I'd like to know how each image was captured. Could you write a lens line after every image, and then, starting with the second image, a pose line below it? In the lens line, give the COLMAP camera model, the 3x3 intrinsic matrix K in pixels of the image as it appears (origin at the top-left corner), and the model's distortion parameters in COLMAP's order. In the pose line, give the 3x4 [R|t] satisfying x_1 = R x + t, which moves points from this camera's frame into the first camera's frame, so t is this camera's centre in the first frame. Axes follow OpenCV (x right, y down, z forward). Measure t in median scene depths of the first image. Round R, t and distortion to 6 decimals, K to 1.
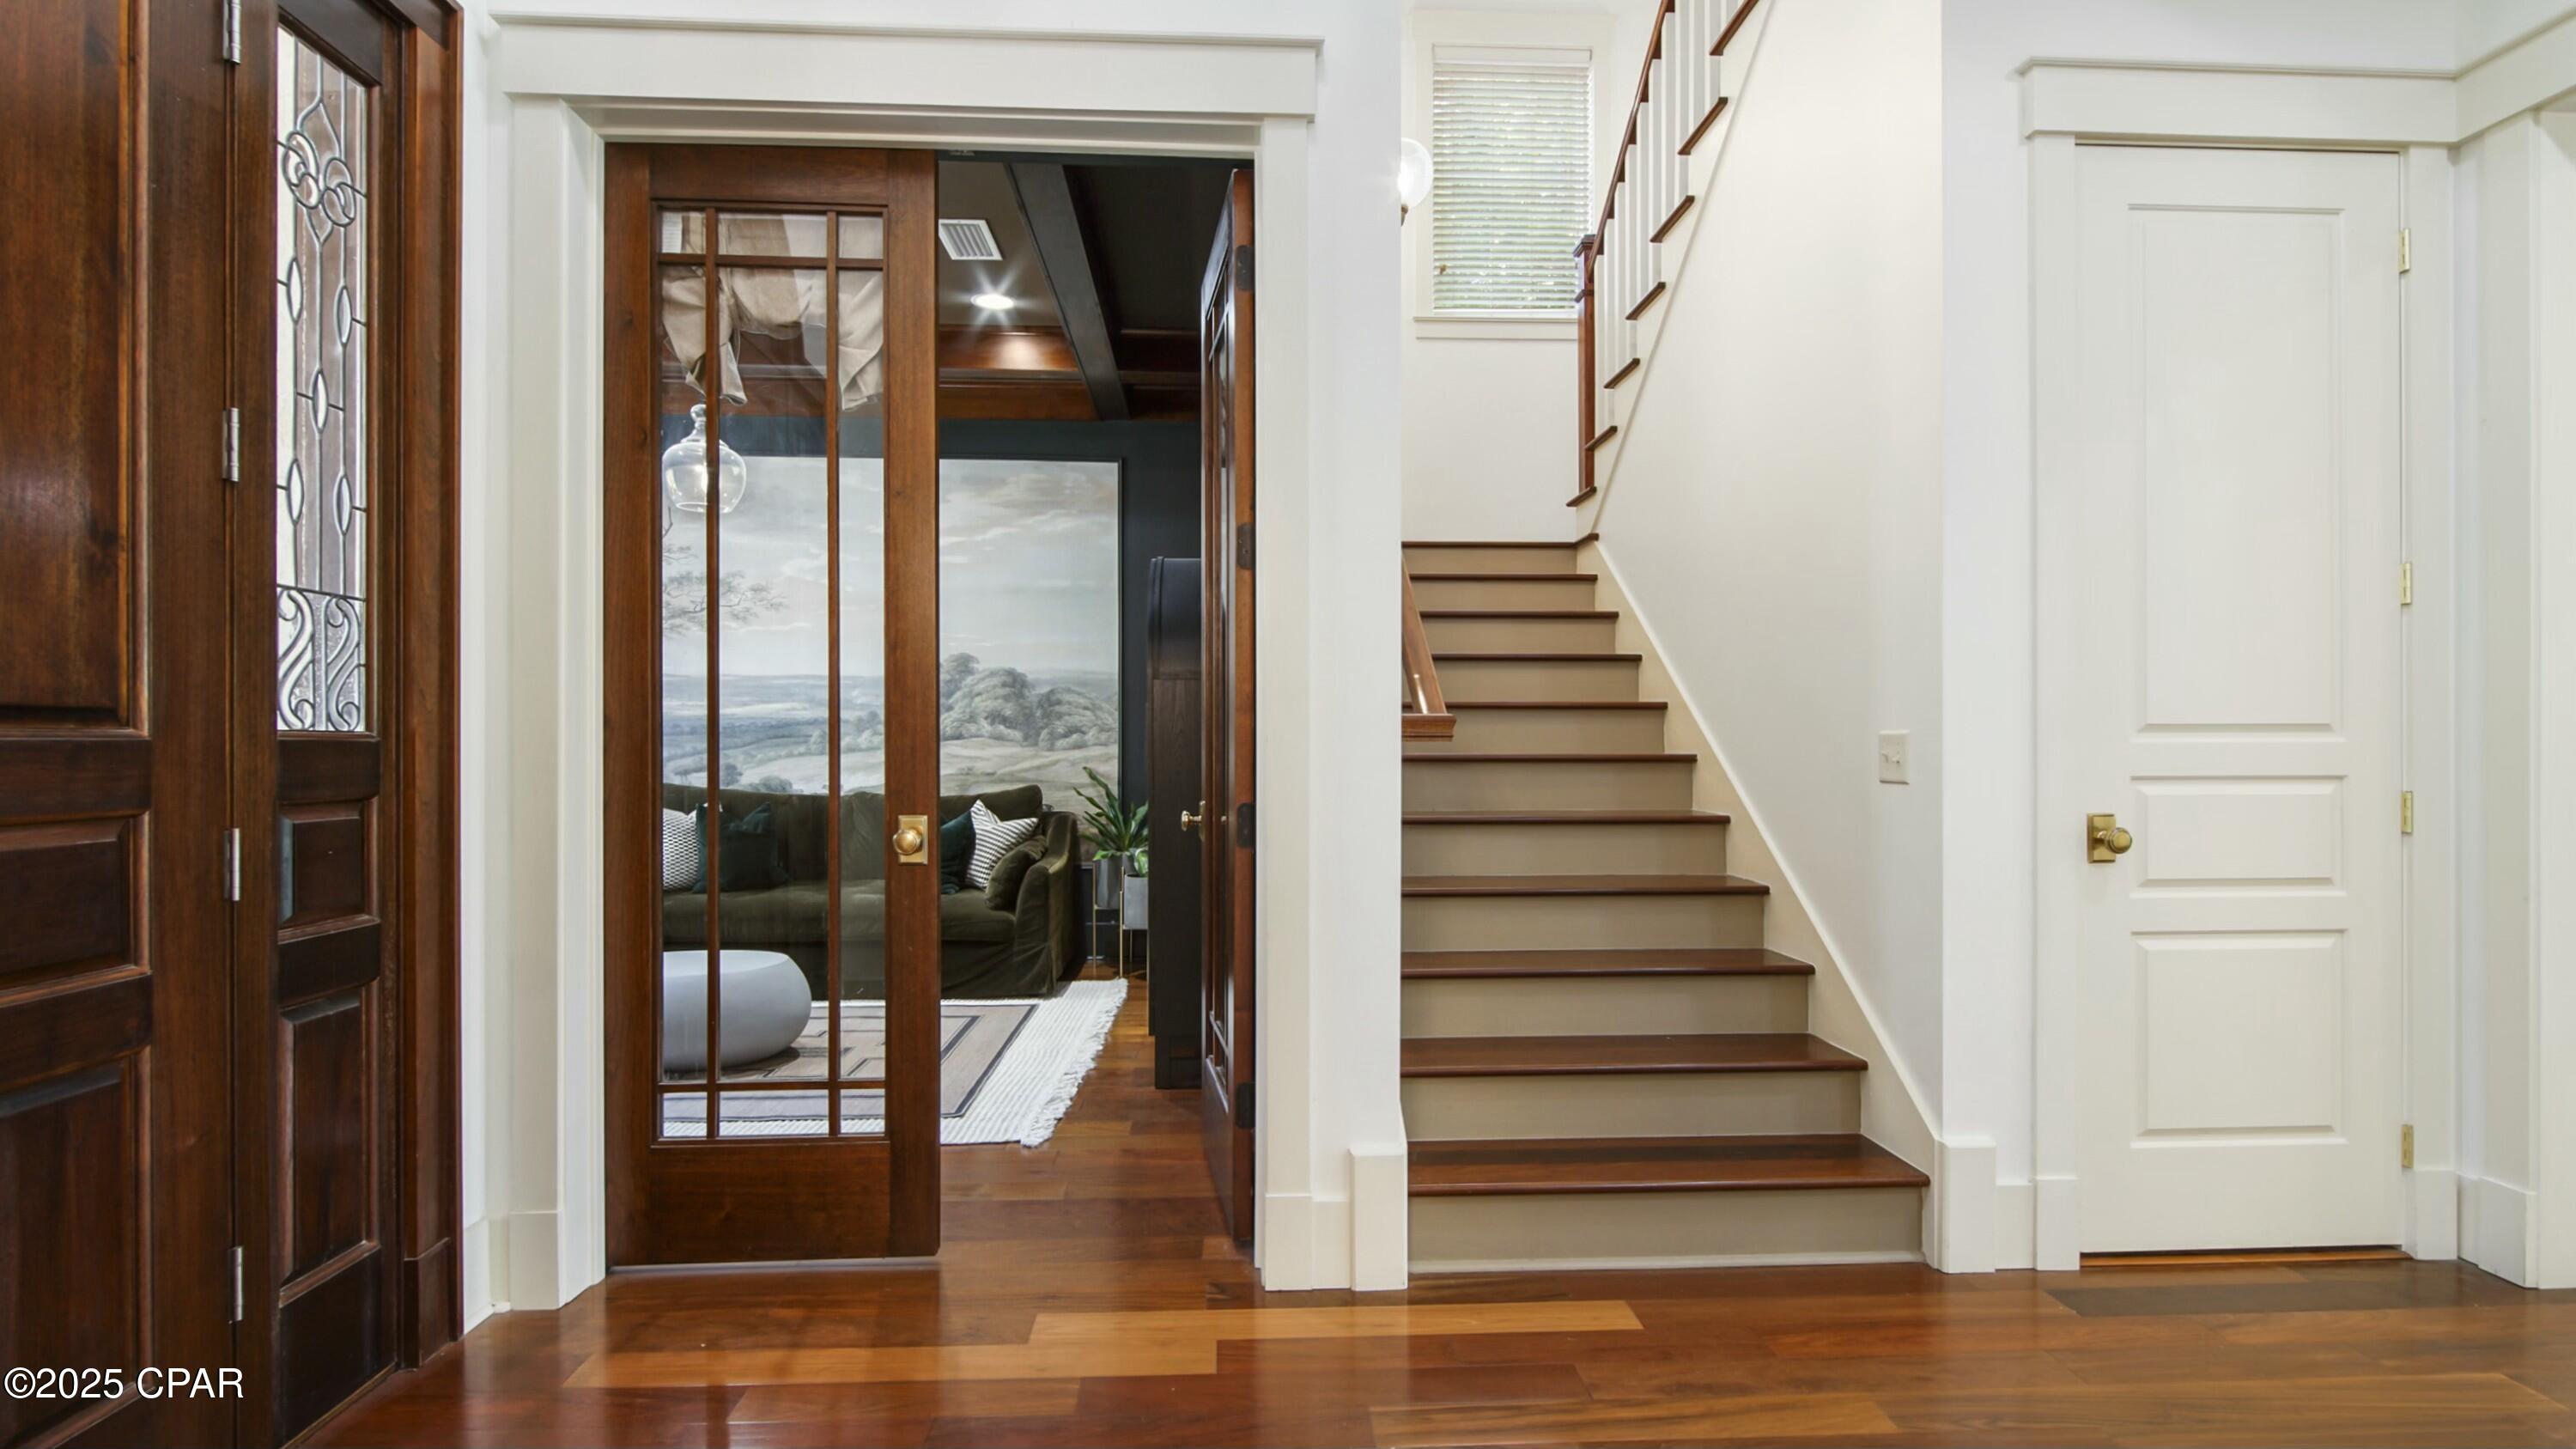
lens RADIAL K [[1201.7, 0, 1283.8], [0, 1201.7, 746.9], [0, 0, 1]] dist [-0.004713, 0.001592]
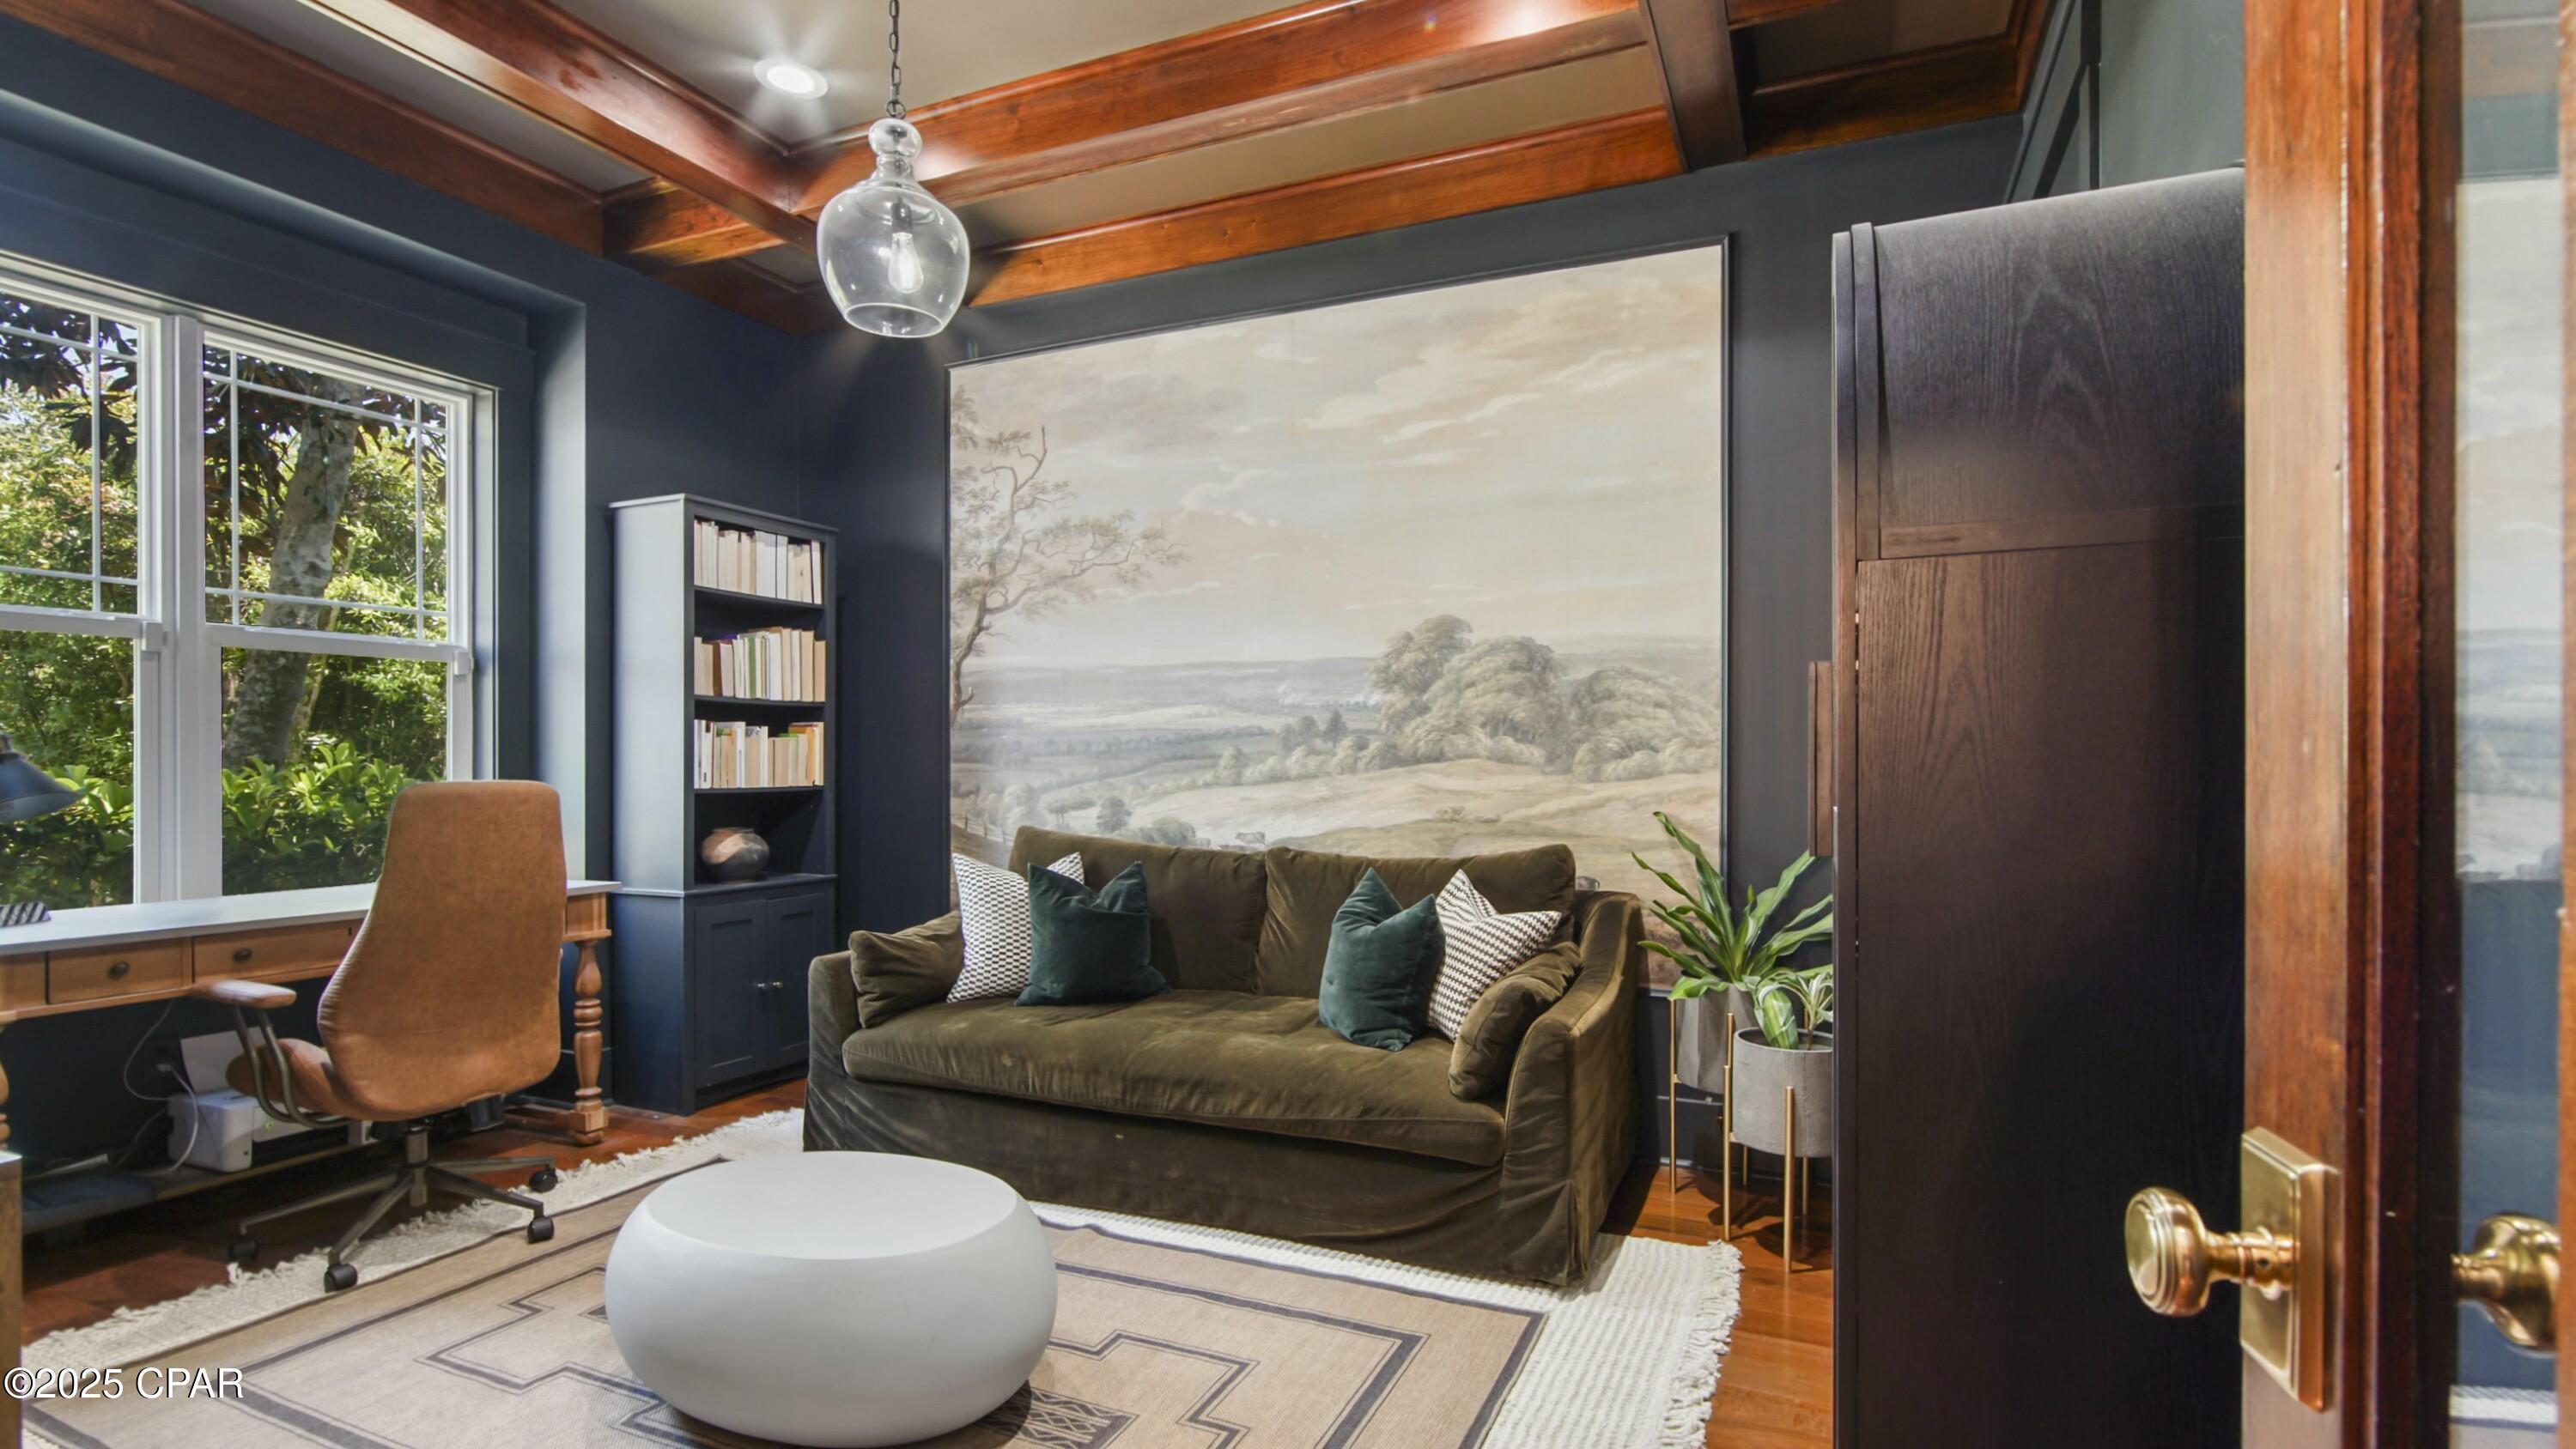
lens RADIAL K [[1201.3, 0, 1306.4], [0, 1201.3, 774.1], [0, 0, 1]] dist [-0.004713, 0.001592]
pose [[0.894213, 0.003714, -0.447626, -0.065492], [-0.000585, 0.999974, 0.007128, -0.004439], [0.447641, -0.006112, 0.894192, 0.453919]]
